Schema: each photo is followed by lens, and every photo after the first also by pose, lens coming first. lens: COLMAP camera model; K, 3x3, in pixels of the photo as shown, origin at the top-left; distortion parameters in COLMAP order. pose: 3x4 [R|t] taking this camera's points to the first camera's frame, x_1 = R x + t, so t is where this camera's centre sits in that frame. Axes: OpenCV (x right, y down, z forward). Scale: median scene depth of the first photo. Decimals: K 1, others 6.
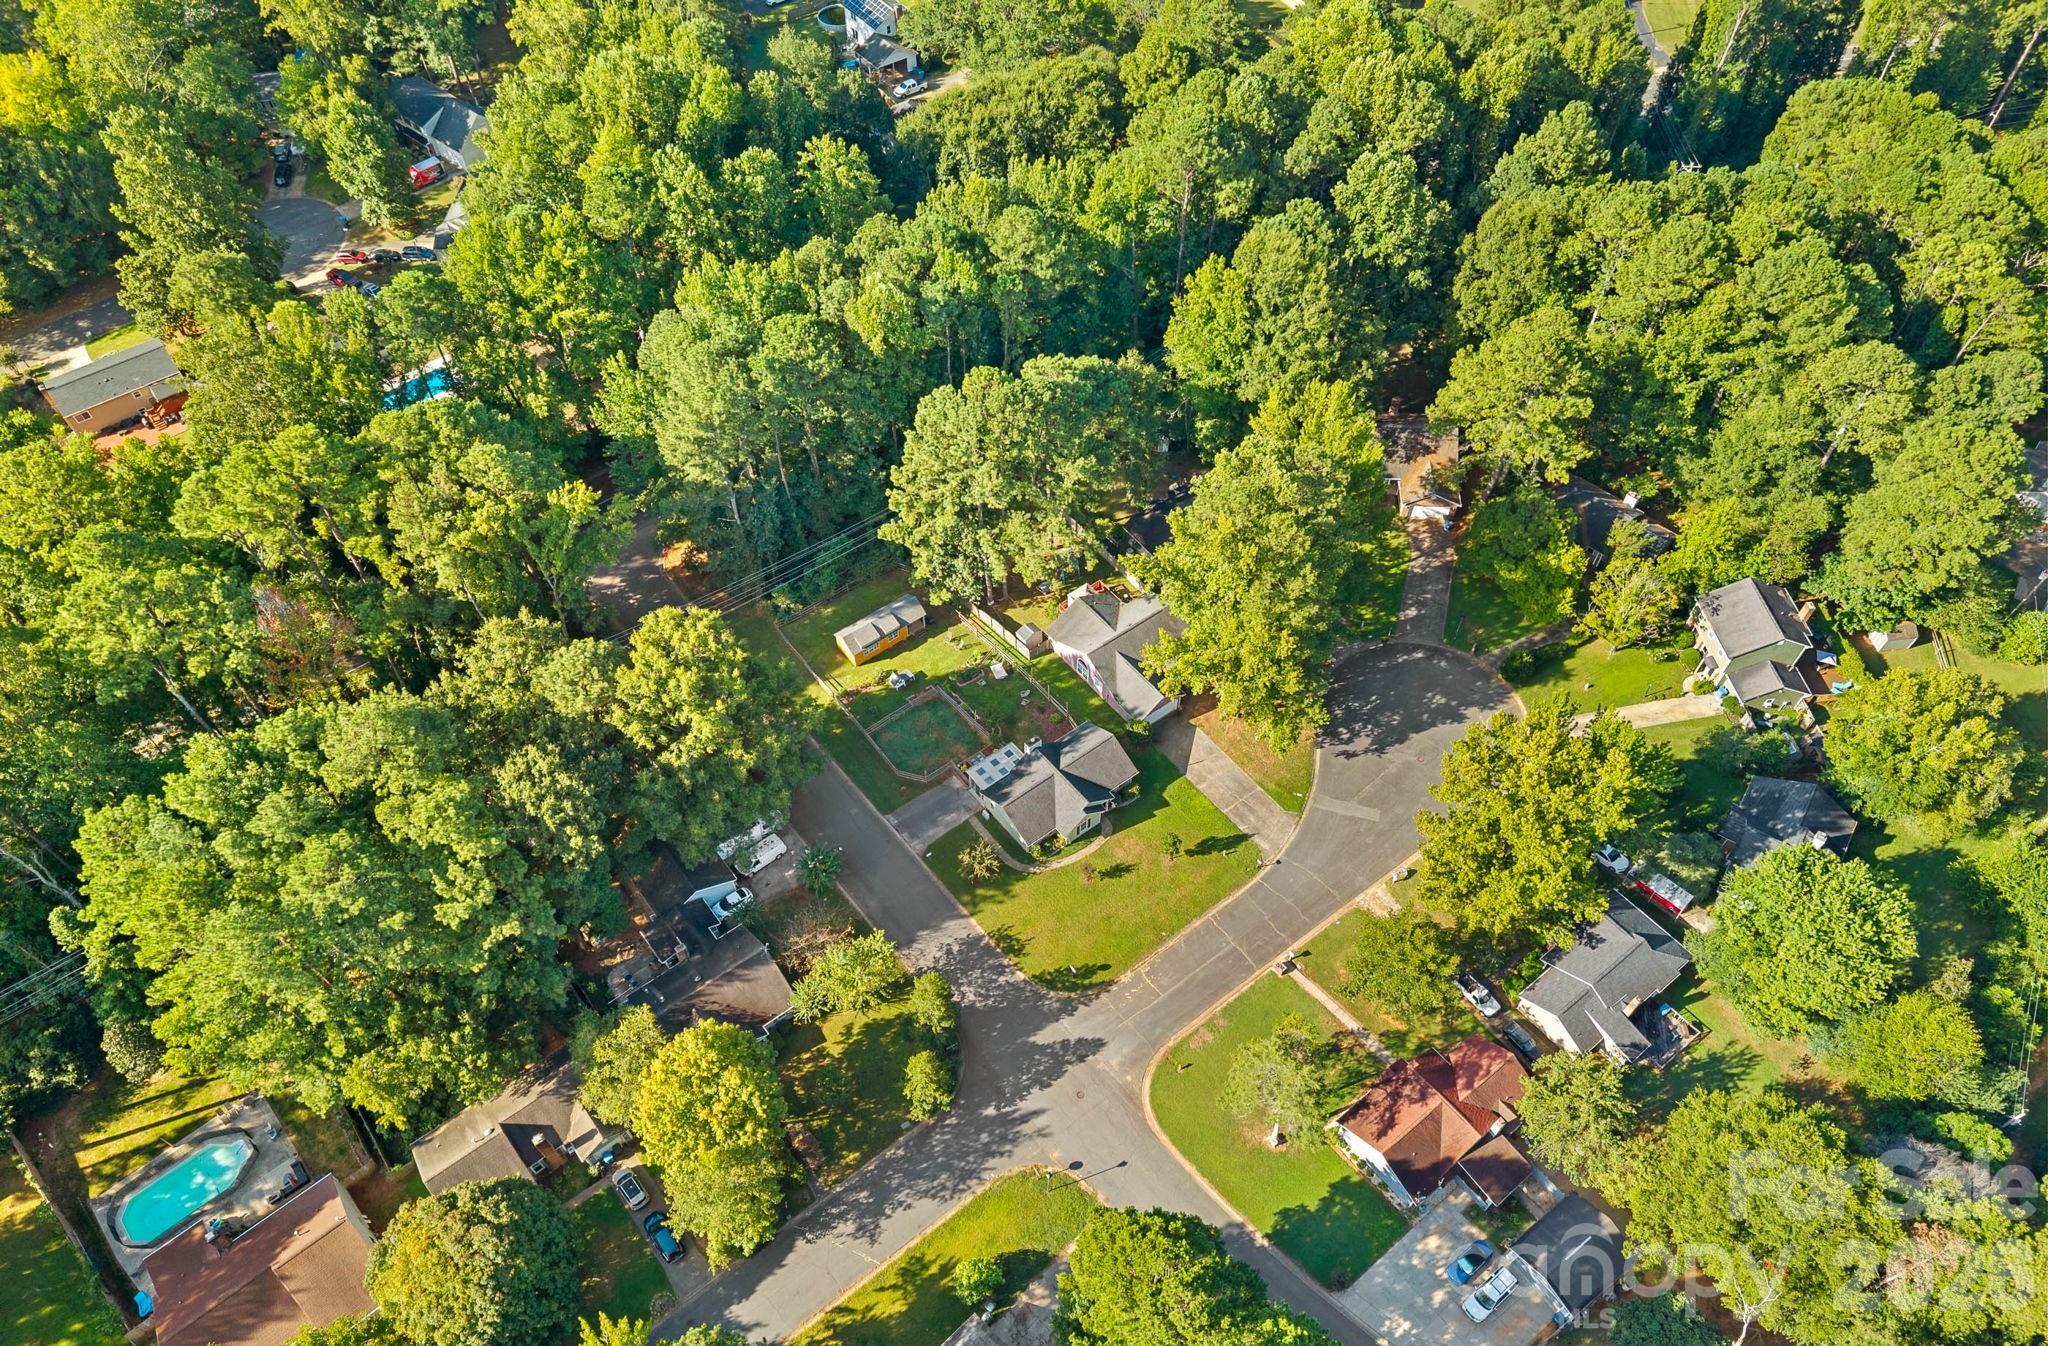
lens RADIAL K [[1298.9, 0, 1027.0], [0, 1298.9, 799.4], [0, 0, 1]] dist [0.019555, -0.001722]
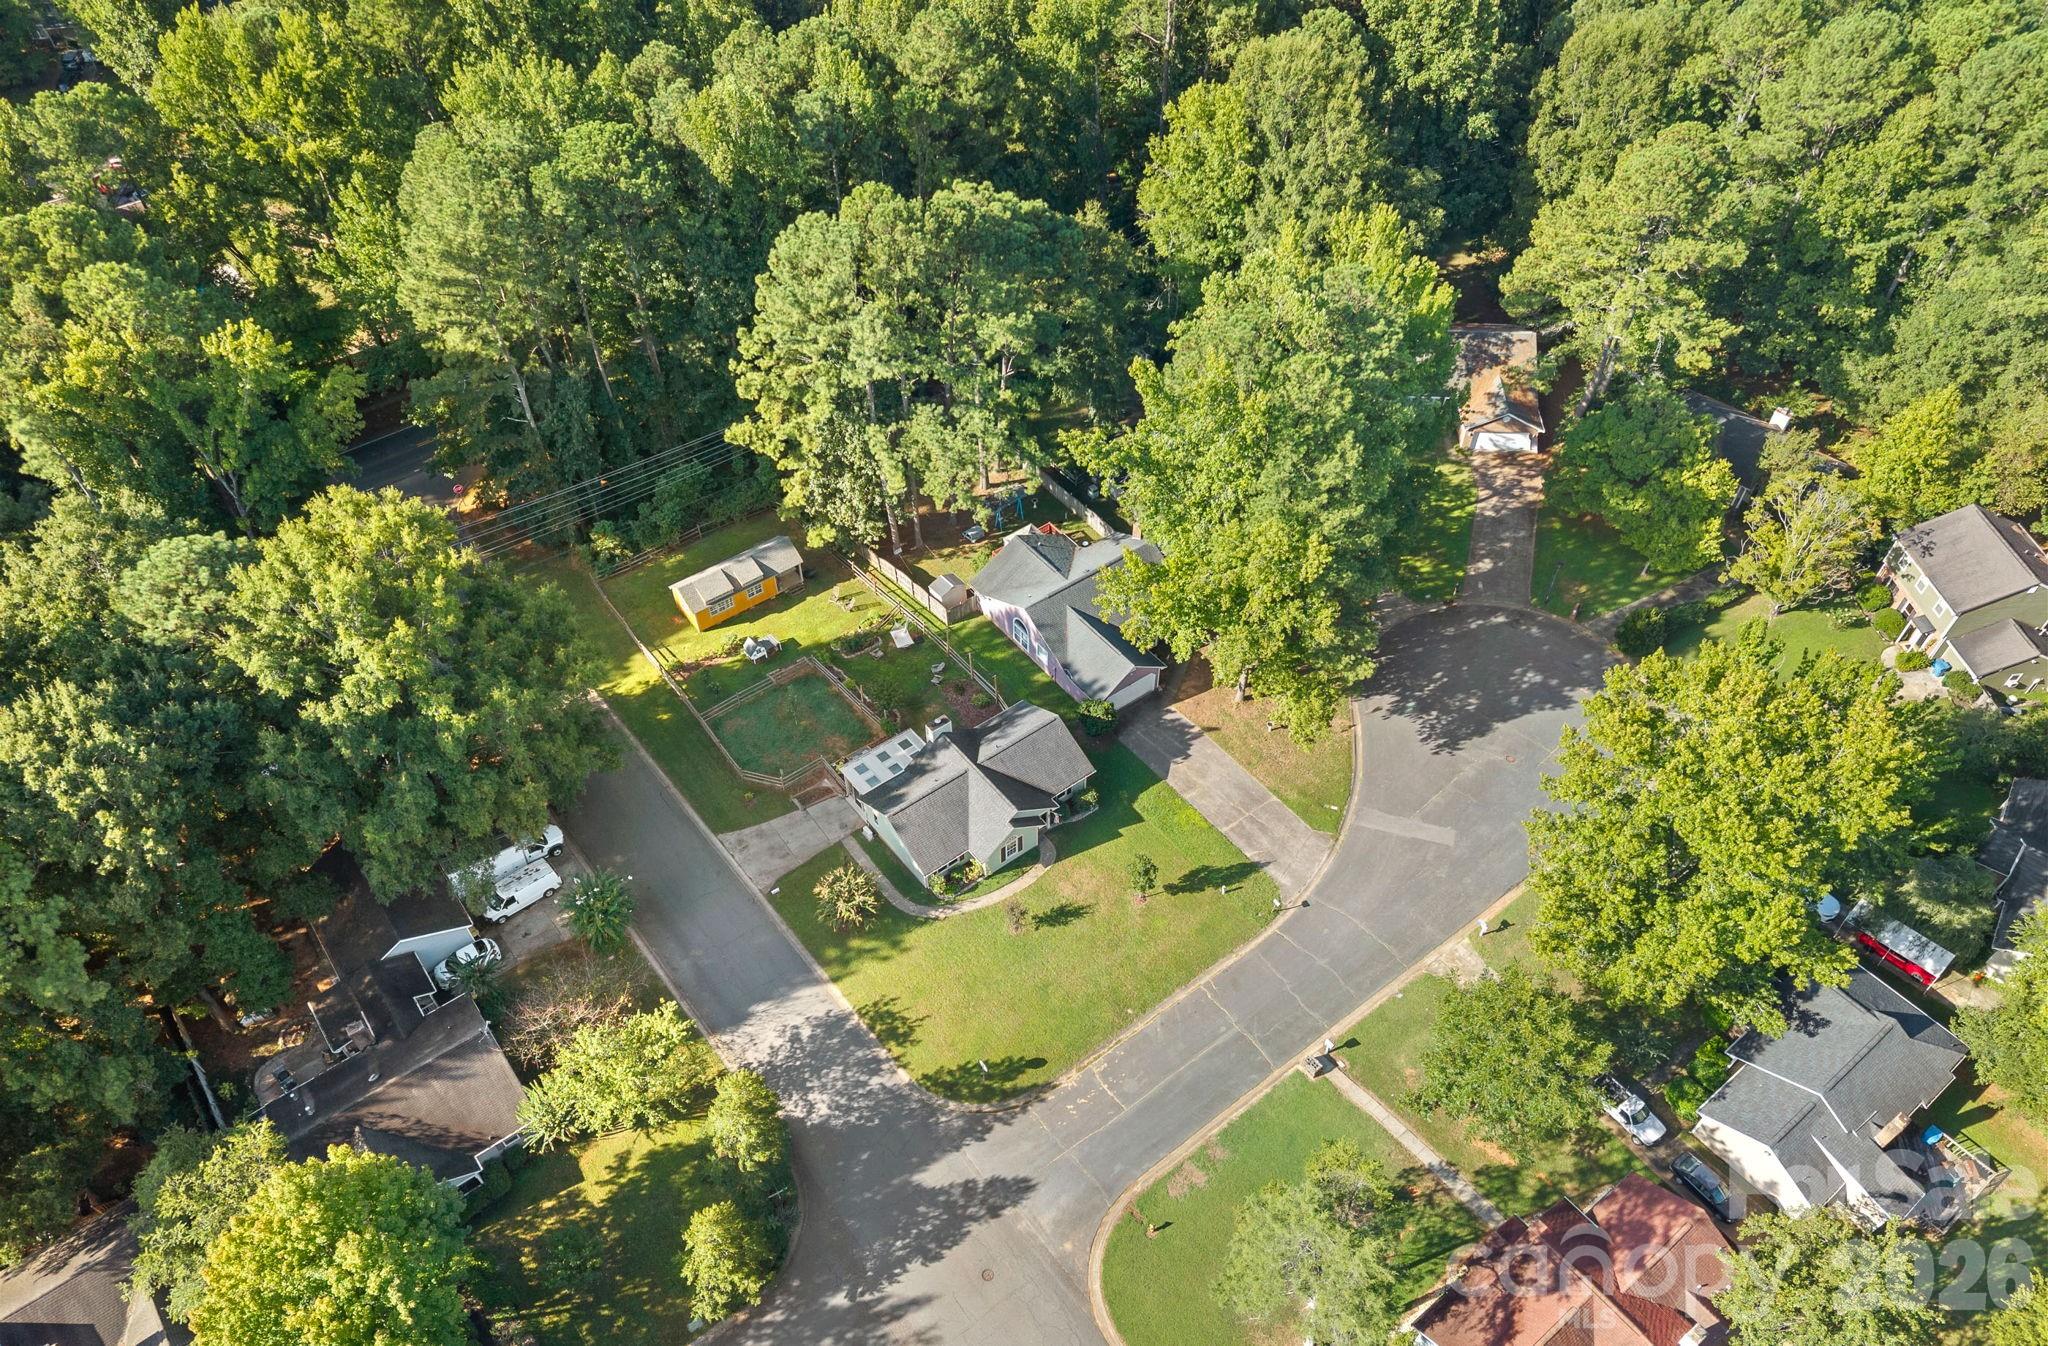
lens RADIAL K [[1330.2, 0, 1026.7], [0, 1330.2, 794.2], [0, 0, 1]] dist [0.004509, 0.001044]
pose [[0.999986, 0.004059, -0.003291, 0.053382], [-0.004314, 0.996667, -0.081465, 0.048055], [0.002949, 0.081479, 0.996671, 0.319921]]
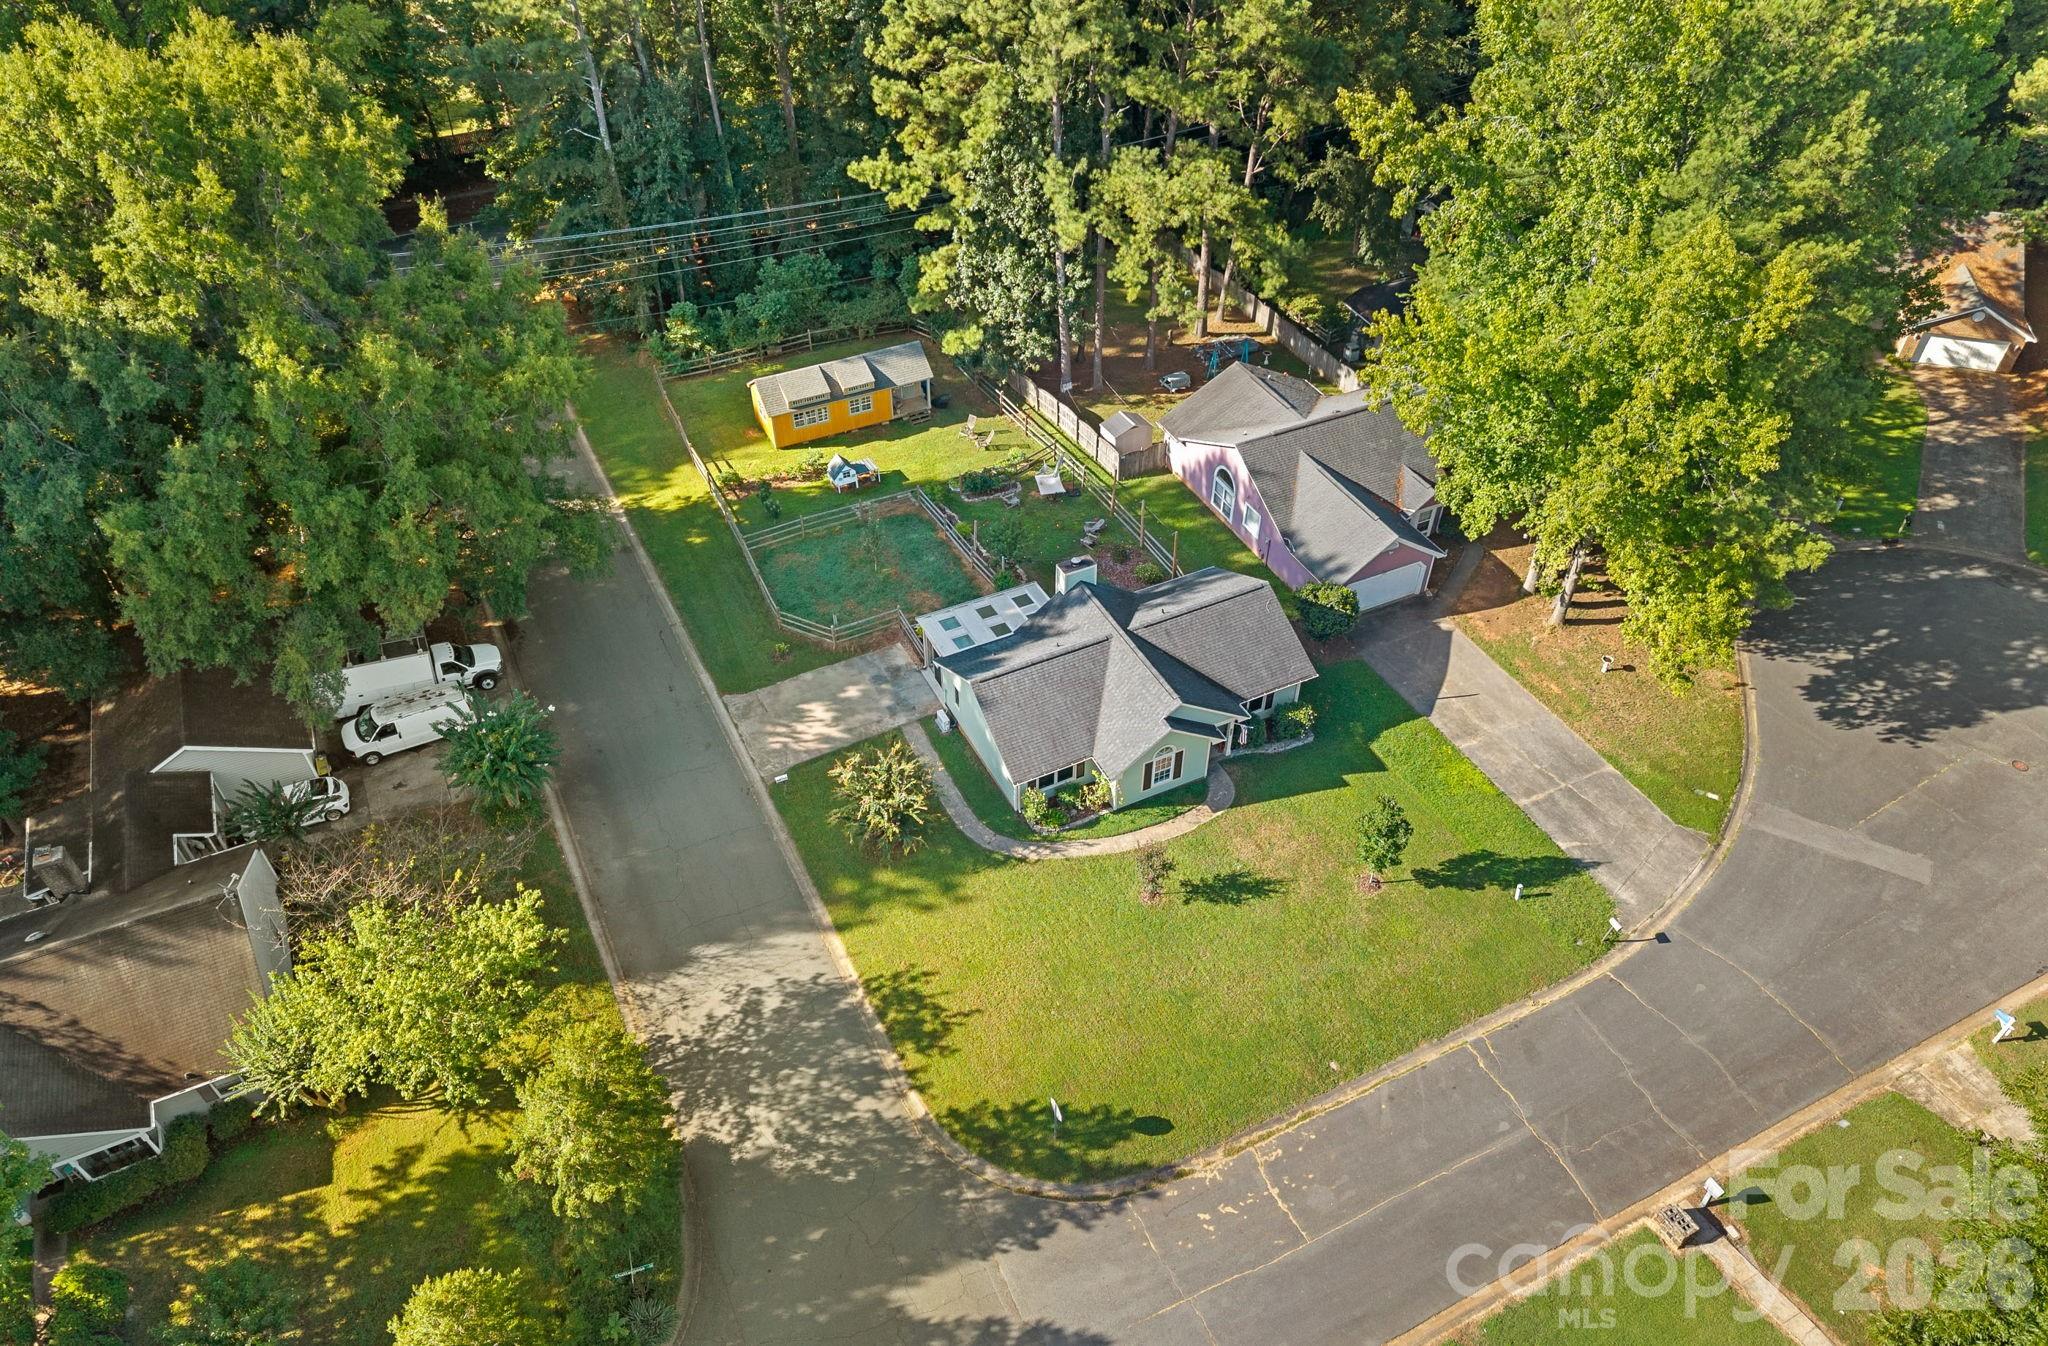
lens RADIAL K [[1349.4, 0, 1023.8], [0, 1349.4, 715.2], [0, 0, 1]] dist [0.000256, -0.002132]
pose [[0.979302, 0.143599, -0.142643, 0.058095], [-0.170326, 0.965394, -0.197492, 0.094386], [0.109347, 0.217701, 0.969871, 0.581271]]
